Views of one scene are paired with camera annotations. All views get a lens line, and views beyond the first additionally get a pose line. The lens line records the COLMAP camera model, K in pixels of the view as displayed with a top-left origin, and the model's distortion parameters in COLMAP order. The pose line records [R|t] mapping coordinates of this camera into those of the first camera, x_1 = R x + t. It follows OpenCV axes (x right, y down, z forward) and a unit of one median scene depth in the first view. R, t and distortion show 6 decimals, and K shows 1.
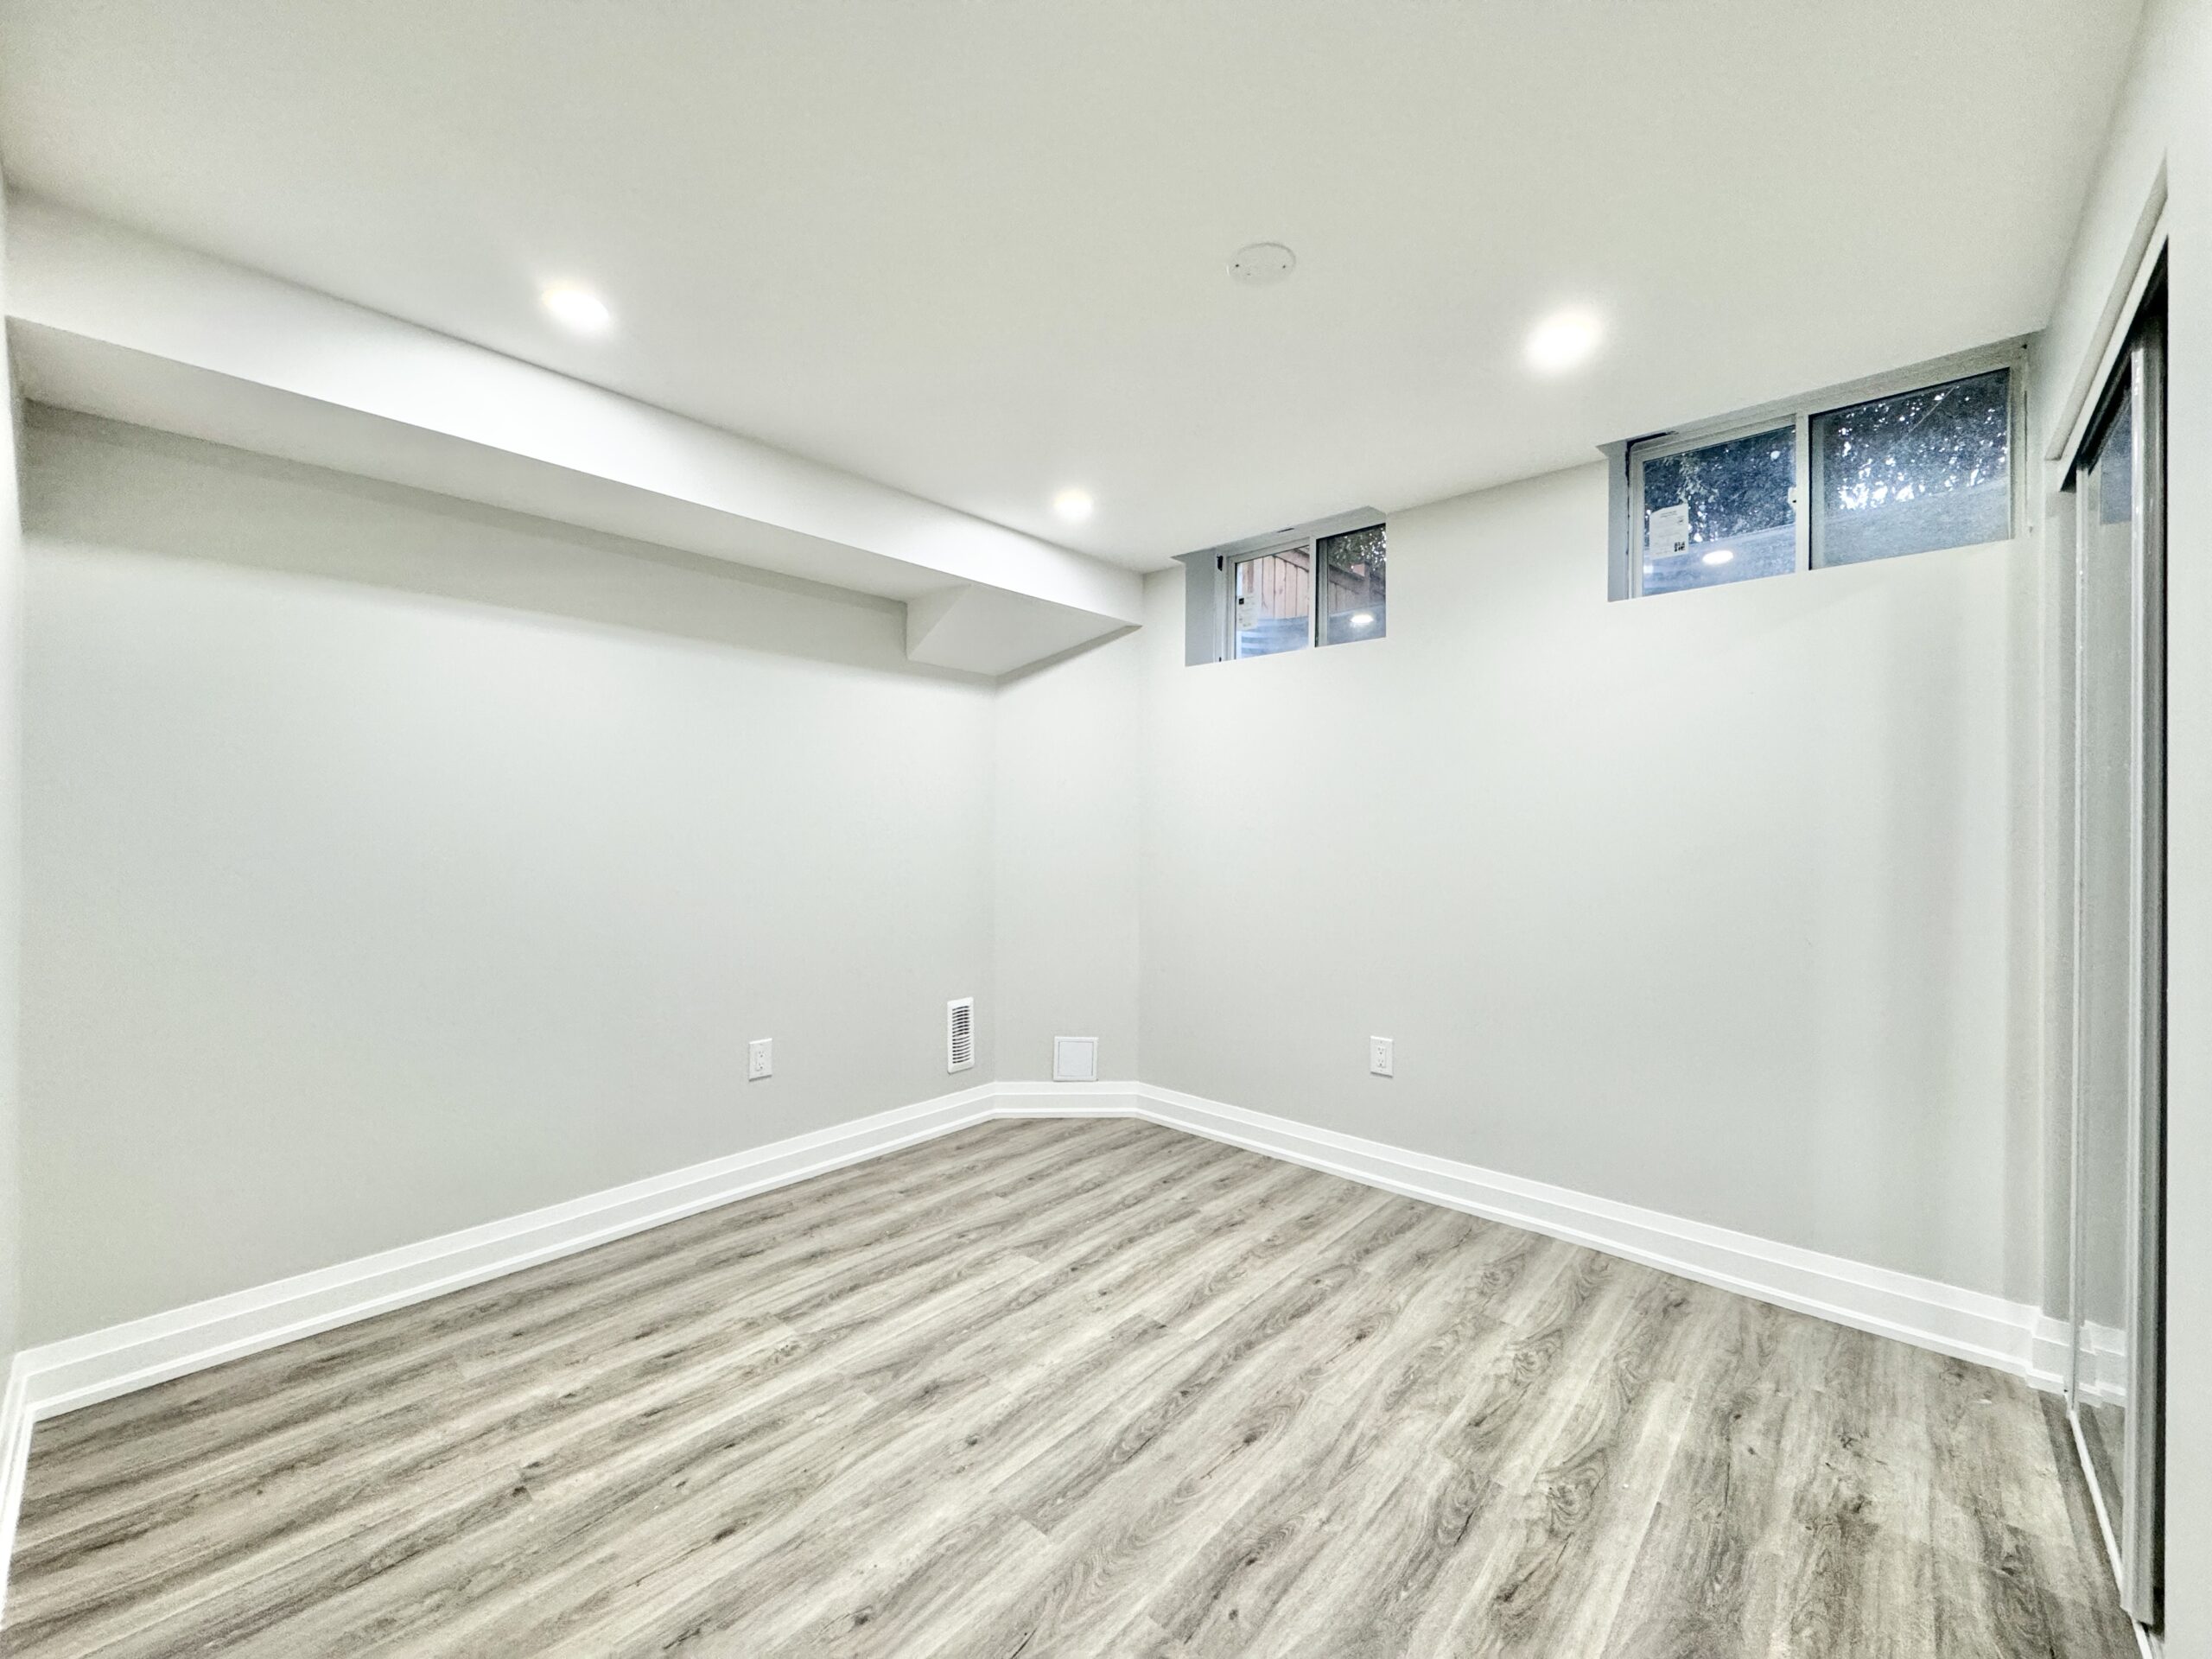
lens RADIAL K [[879.6, 0, 1106.0], [0, 879.6, 829.5], [0, 0, 1]] dist [-0.002015, 0.000477]
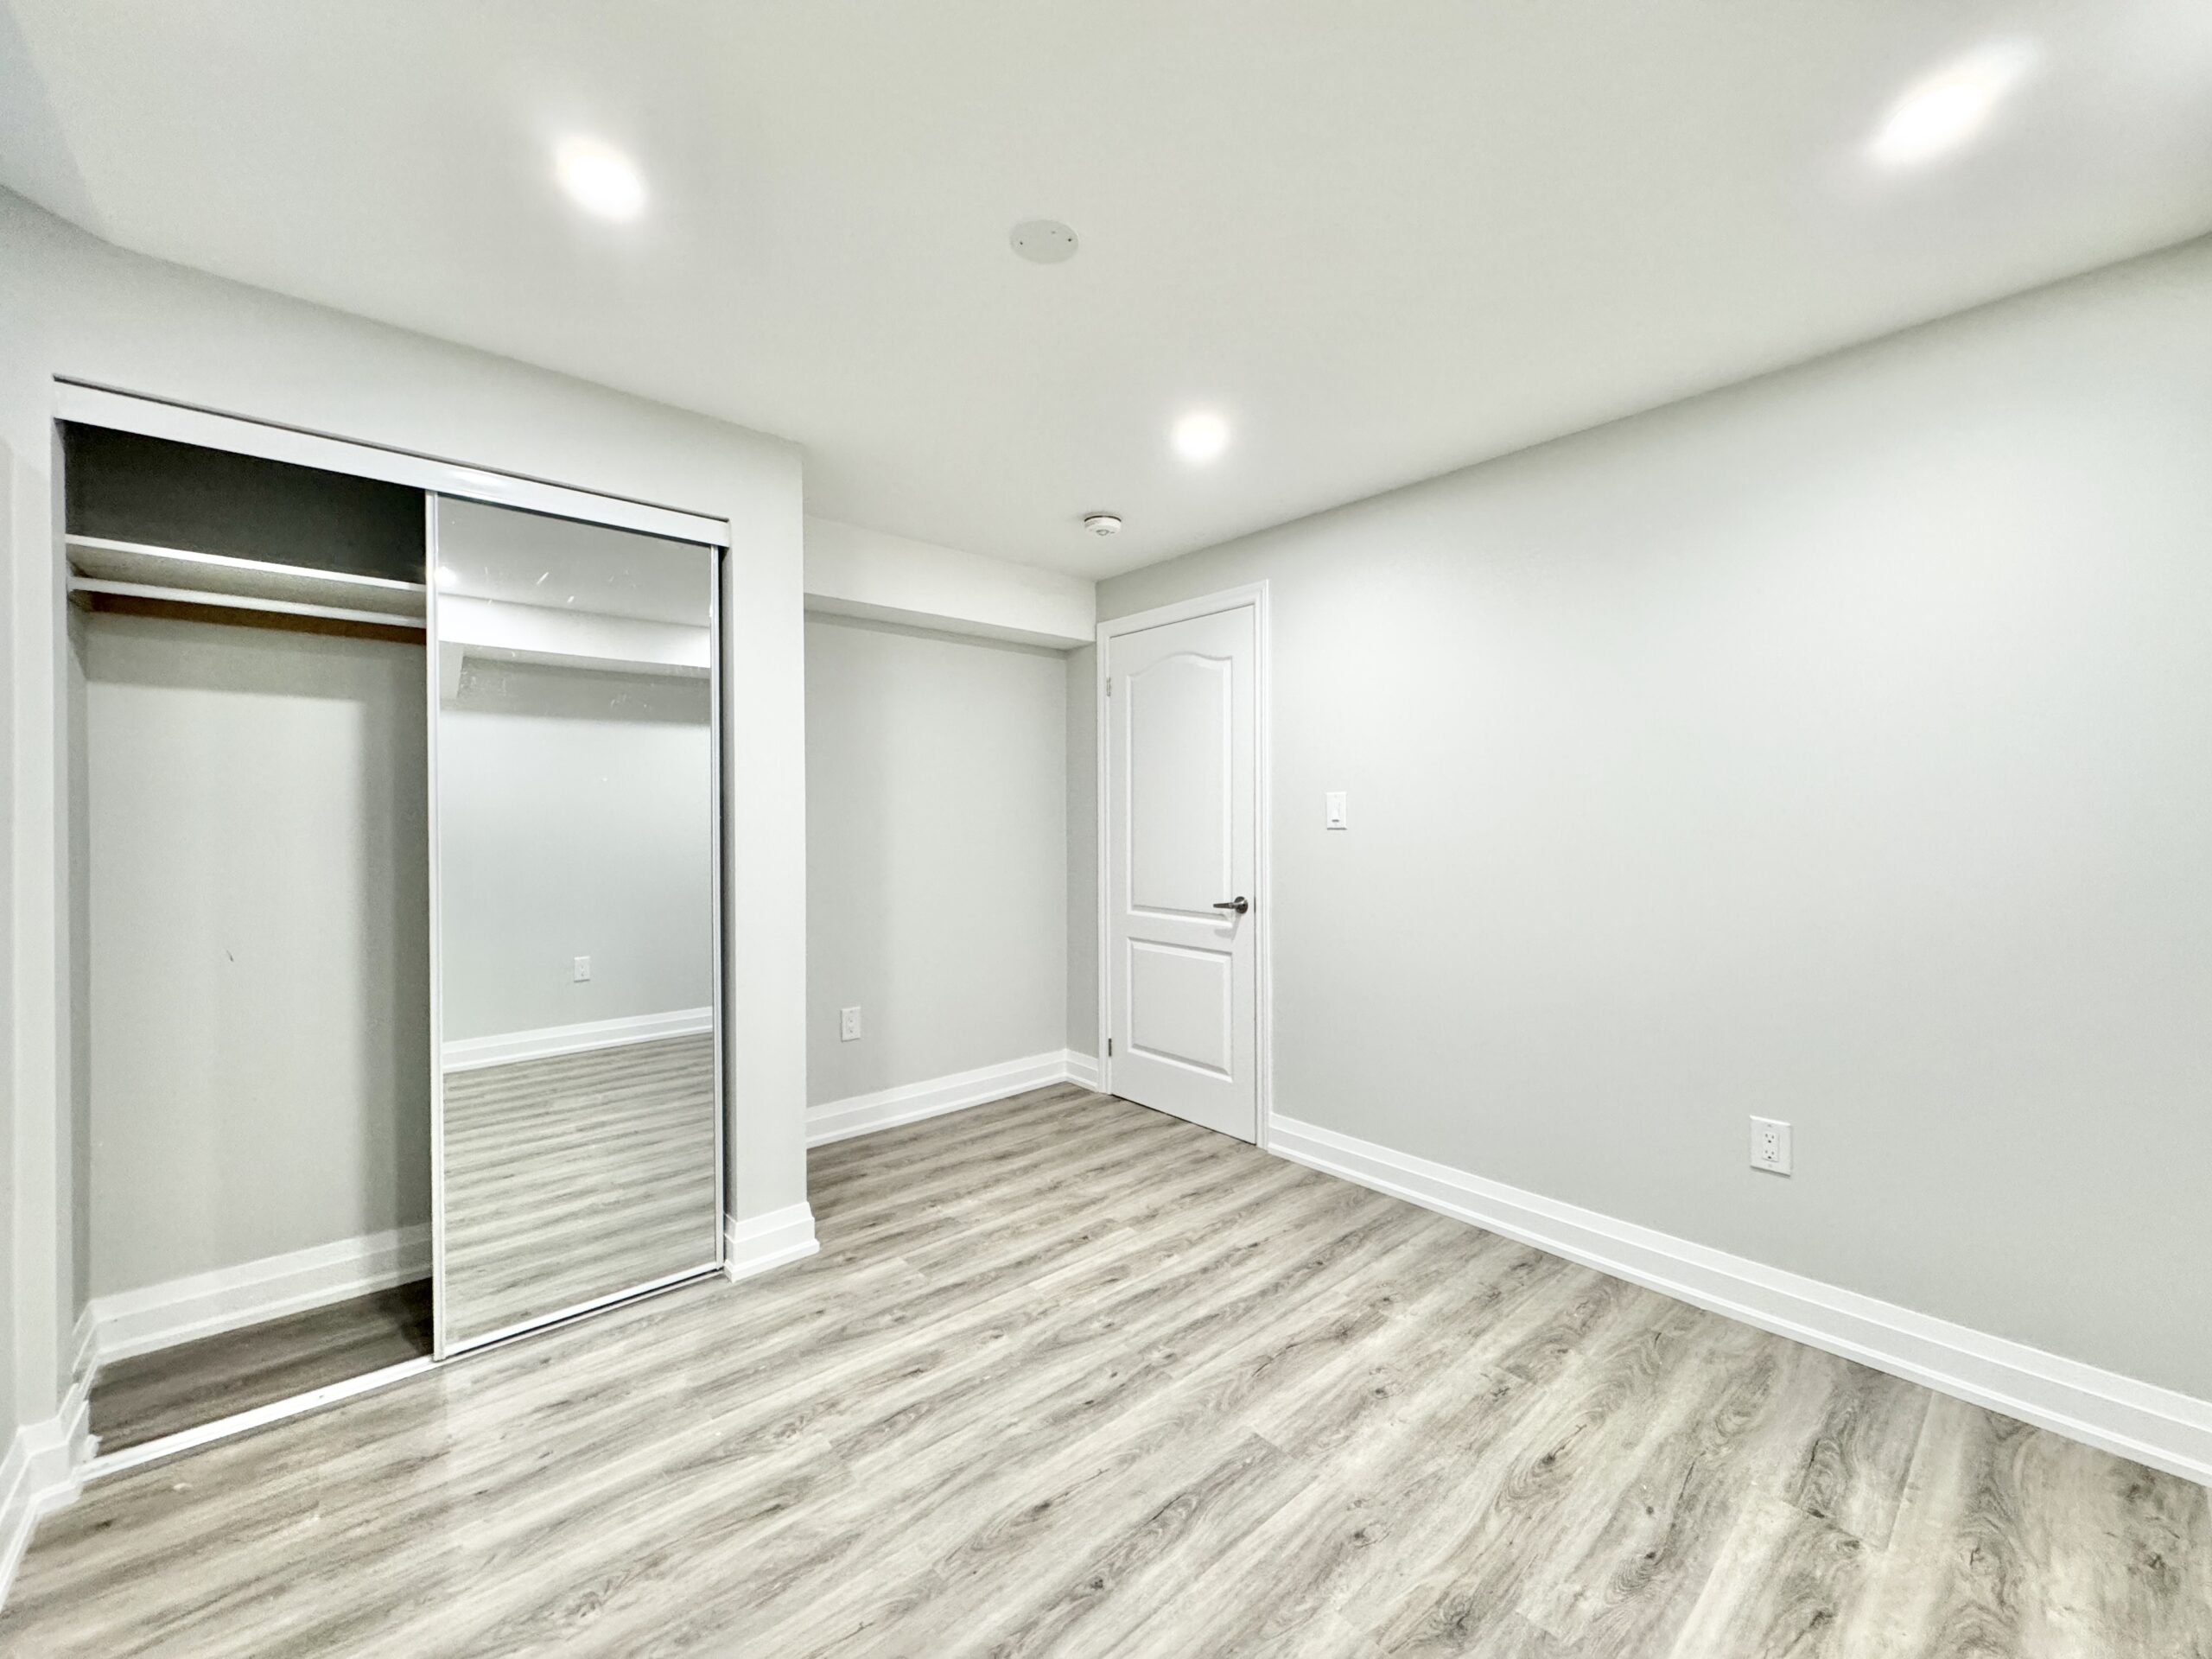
lens RADIAL K [[879.6, 0, 1106.0], [0, 879.6, 829.5], [0, 0, 1]] dist [-0.002015, 0.000477]
pose [[-0.993990, -0.002619, 0.109444, 0.003230], [-0.001165, 0.999910, 0.013347, -0.008971], [-0.109469, 0.013140, -0.993903, 1.981375]]
